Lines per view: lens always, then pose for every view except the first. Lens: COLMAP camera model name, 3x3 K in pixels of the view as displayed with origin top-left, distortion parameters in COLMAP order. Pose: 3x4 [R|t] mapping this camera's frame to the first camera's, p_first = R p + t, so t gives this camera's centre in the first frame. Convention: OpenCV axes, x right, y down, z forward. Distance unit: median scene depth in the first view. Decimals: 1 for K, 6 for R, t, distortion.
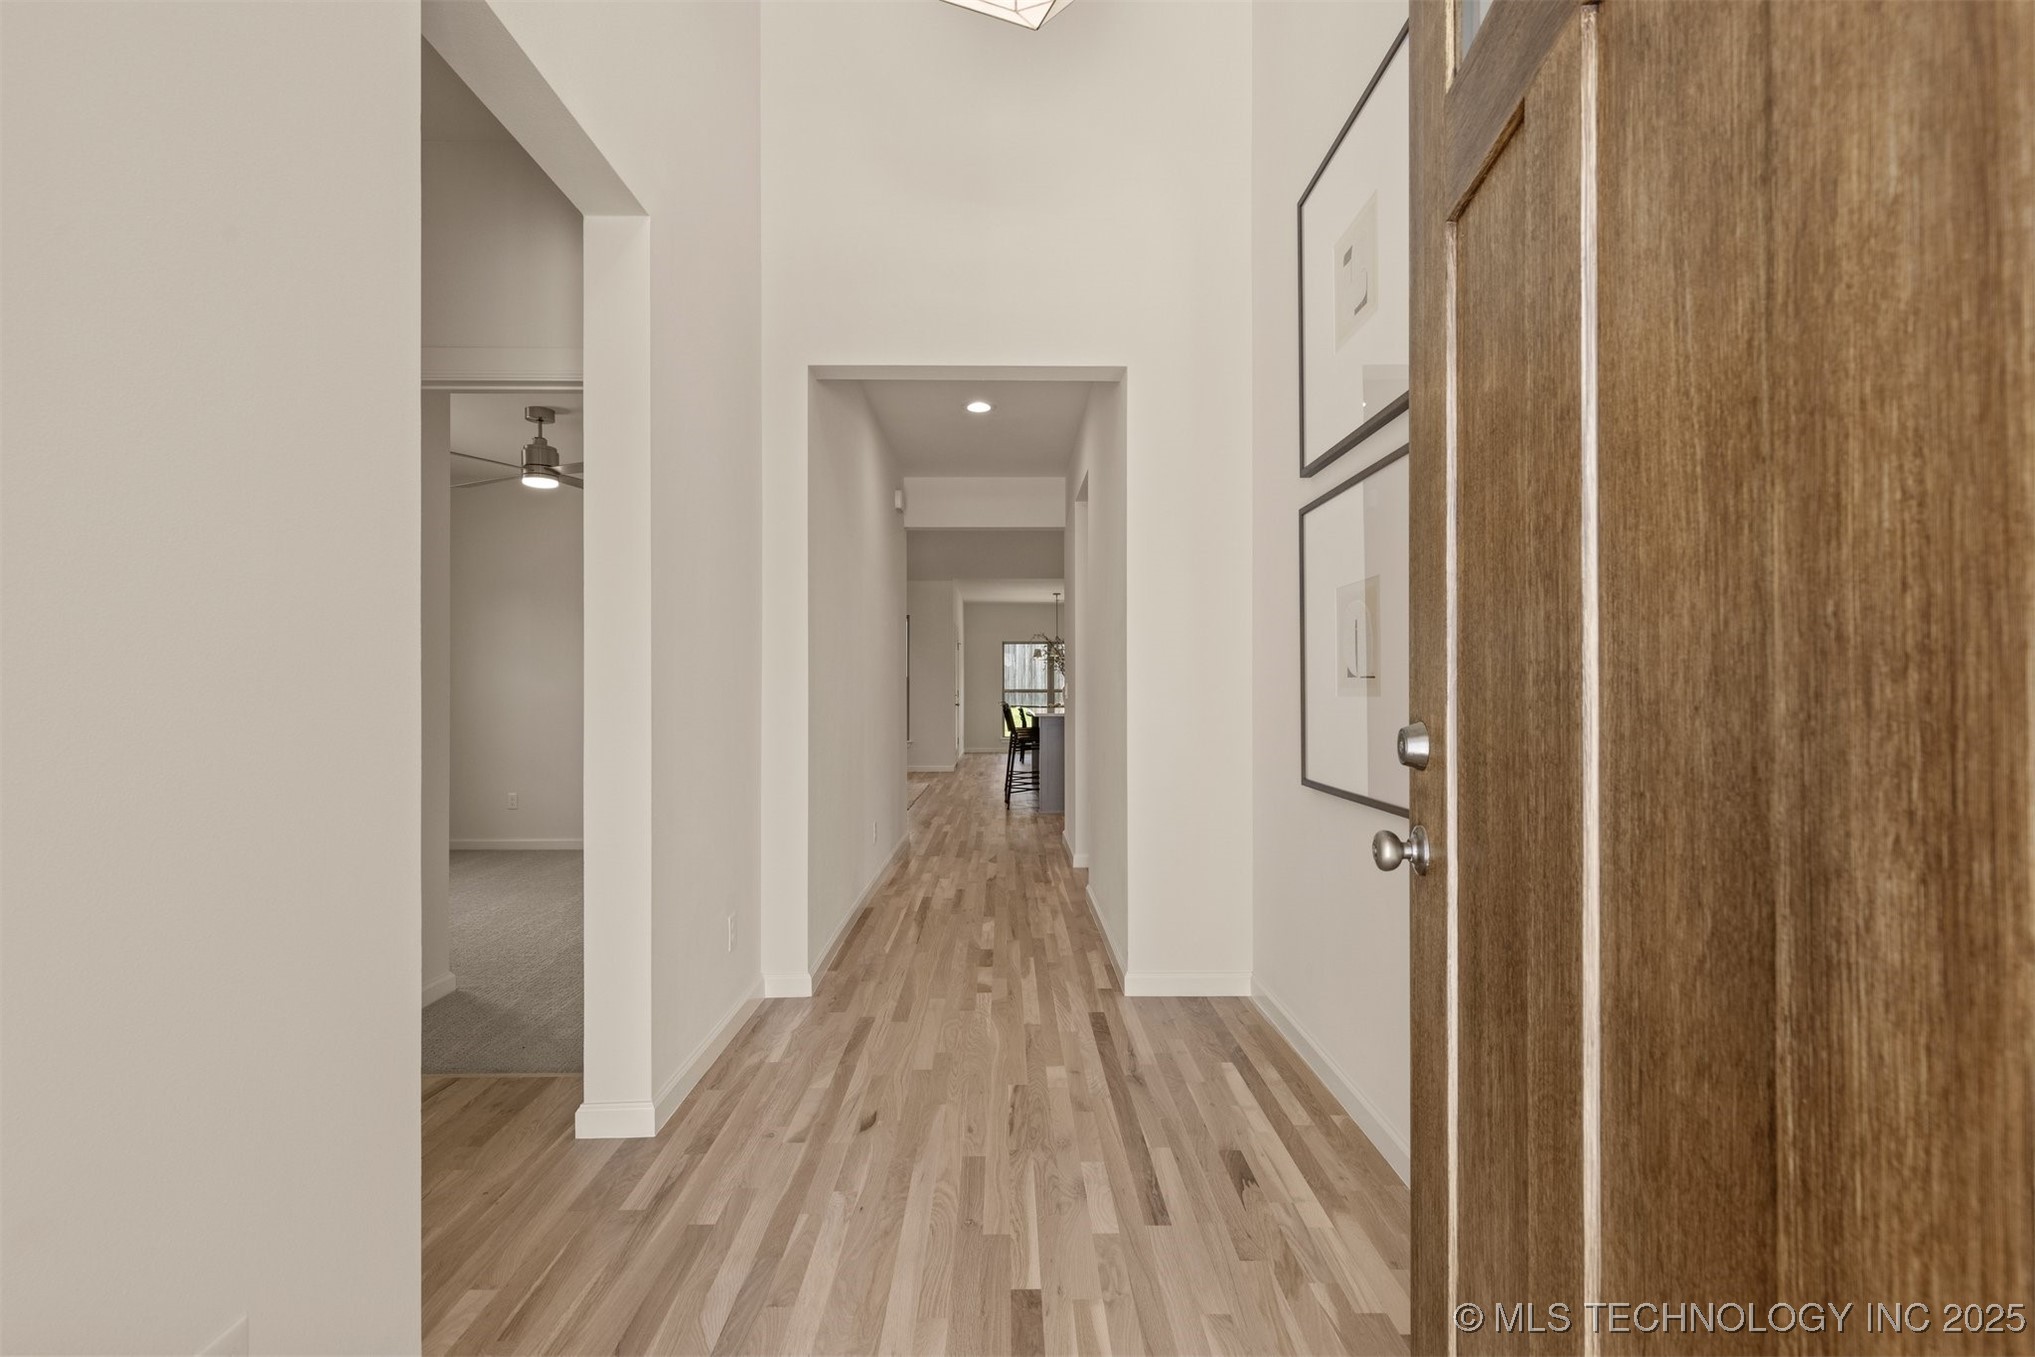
lens RADIAL K [[917.4, 0, 1007.5], [0, 917.4, 684.0], [0, 0, 1]] dist [0.007336, -0.002410]
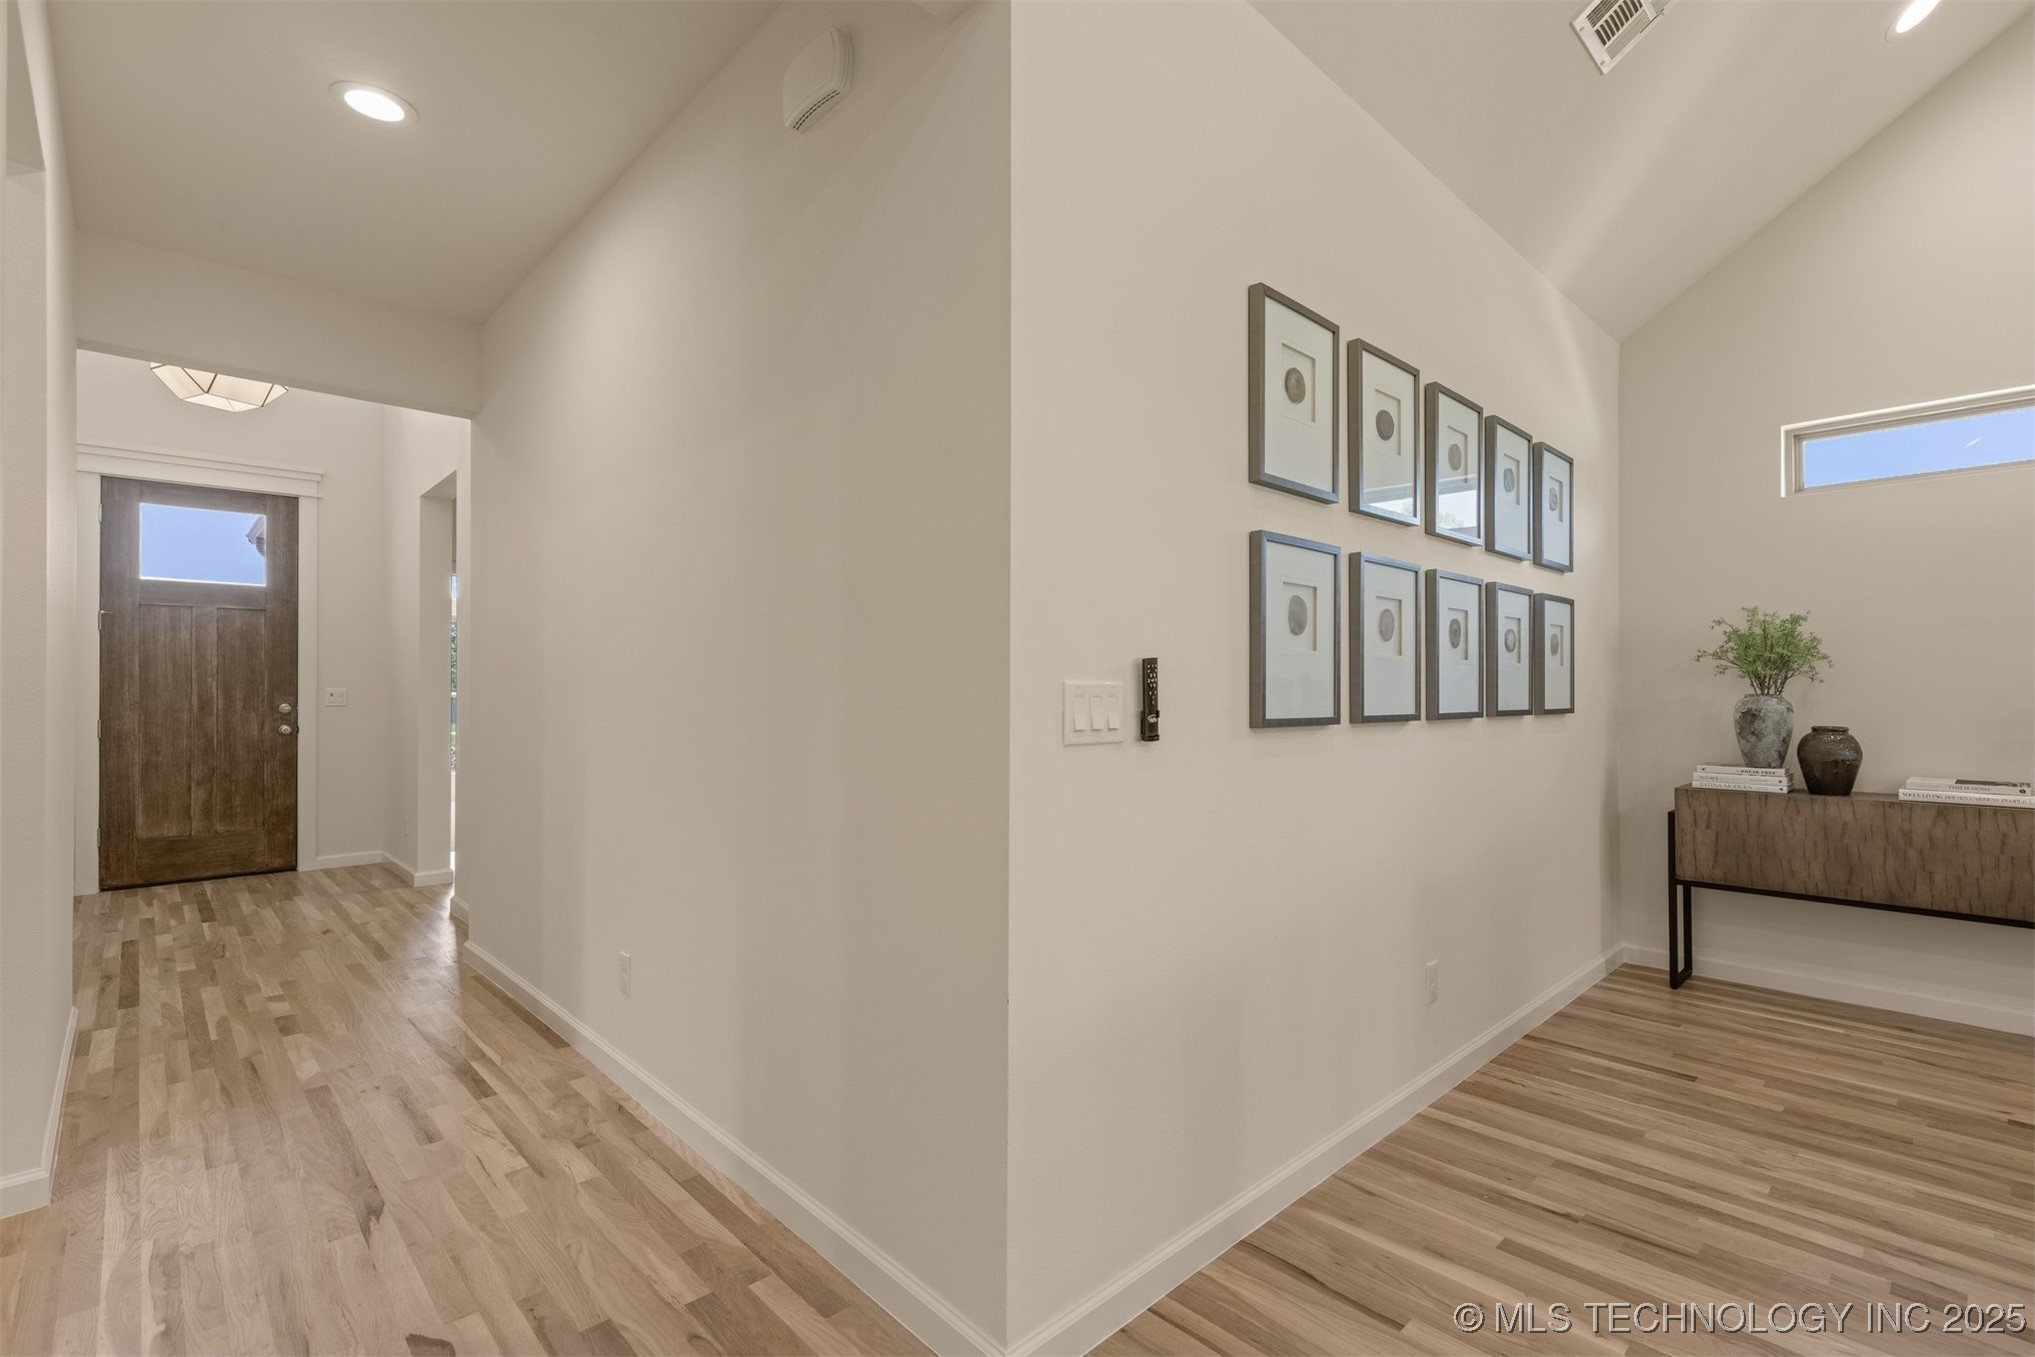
lens RADIAL K [[917.4, 0, 1031.5], [0, 917.4, 686.1], [0, 0, 1]] dist [0.007336, -0.002410]
pose [[-0.720720, -0.005696, -0.693202, 0.102744], [0.004171, 0.999913, -0.012553, 0.008286], [0.693213, -0.011939, -0.720634, 2.988577]]
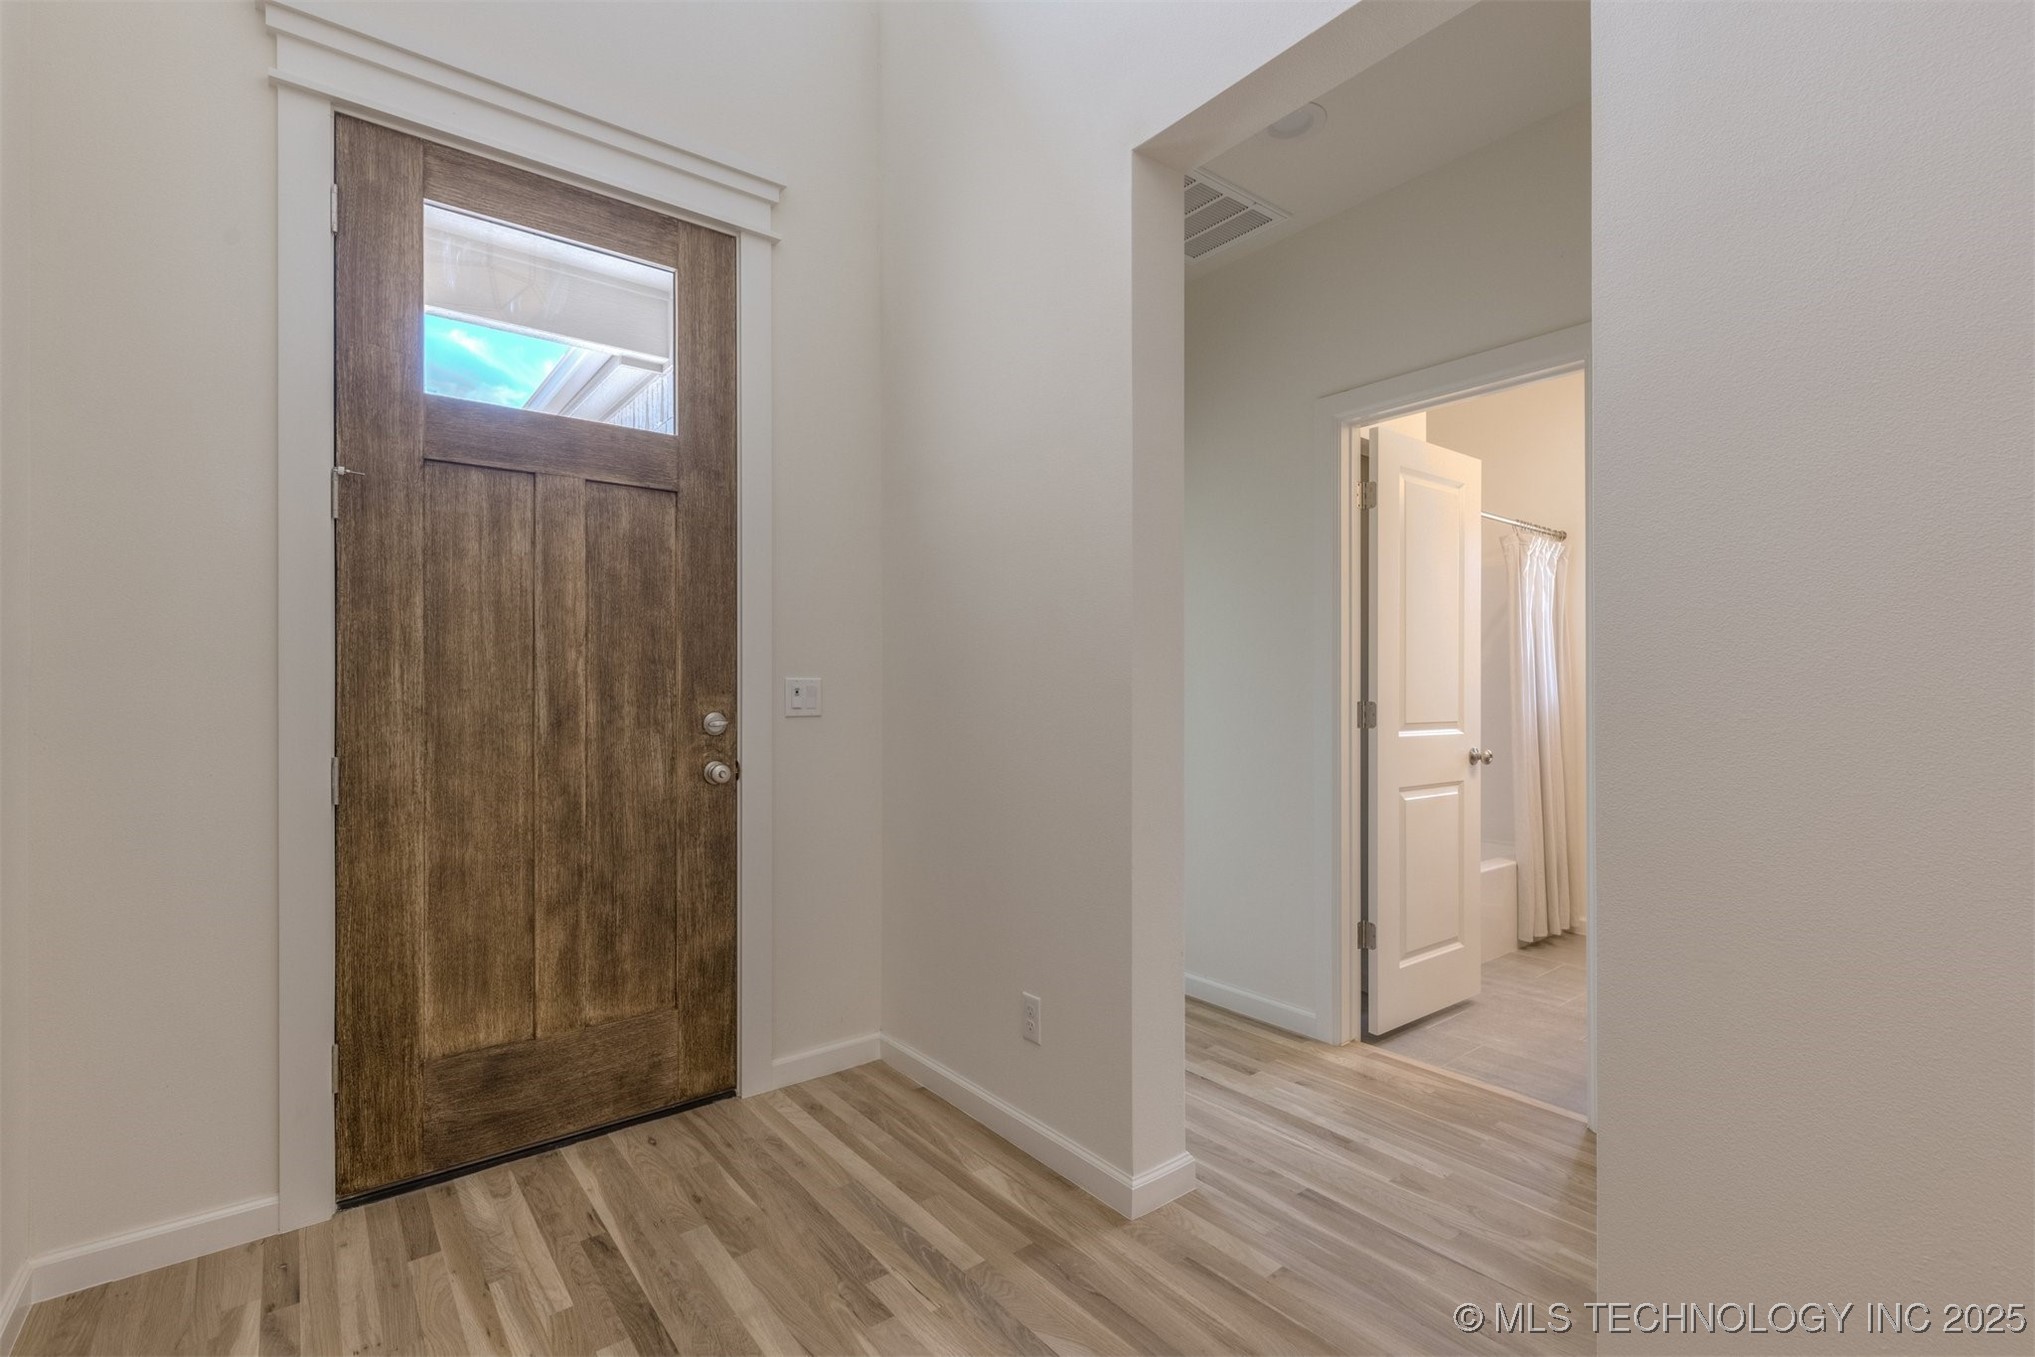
lens RADIAL K [[917.4, 0, 1026.6], [0, 917.4, 686.0], [0, 0, 1]] dist [0.007336, -0.002410]
pose [[-0.784171, -0.001864, -0.620542, 0.197397], [0.002097, 0.999982, -0.005654, -0.005091], [0.620541, -0.005735, -0.784153, 1.083758]]
